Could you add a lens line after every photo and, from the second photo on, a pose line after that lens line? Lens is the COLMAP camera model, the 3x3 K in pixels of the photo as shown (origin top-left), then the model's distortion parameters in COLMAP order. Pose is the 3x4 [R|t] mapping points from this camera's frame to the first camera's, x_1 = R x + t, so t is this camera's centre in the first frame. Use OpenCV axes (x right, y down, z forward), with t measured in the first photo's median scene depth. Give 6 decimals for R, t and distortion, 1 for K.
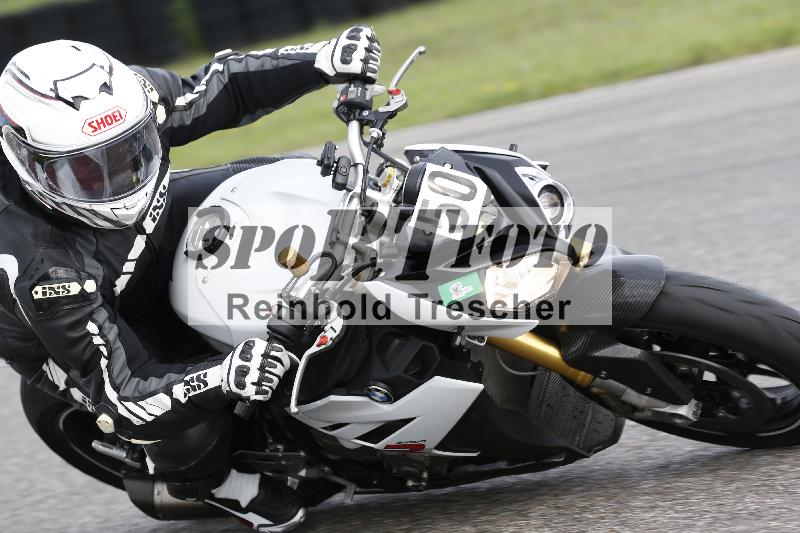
lens RADIAL K [[4469.3, 0, 400.0], [0, 4469.3, 266.5], [0, 0, 1]] dist [1.644790, 8.696263]
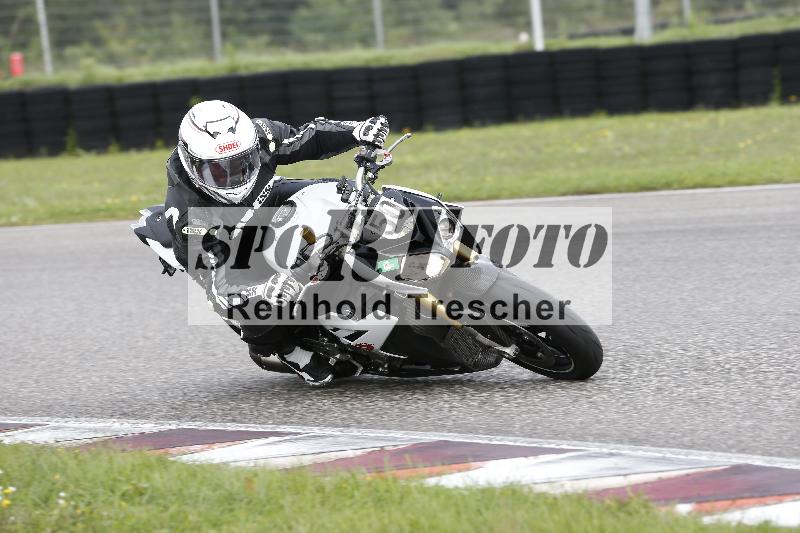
lens RADIAL K [[4469.3, 0, 400.0], [0, 4469.3, 266.5], [0, 0, 1]] dist [1.644790, 8.696263]
pose [[0.967675, 0.163915, -0.191669, 0.364275], [-0.162955, 0.986413, 0.020867, -0.032902], [0.192485, 0.011041, 0.981238, -0.806361]]
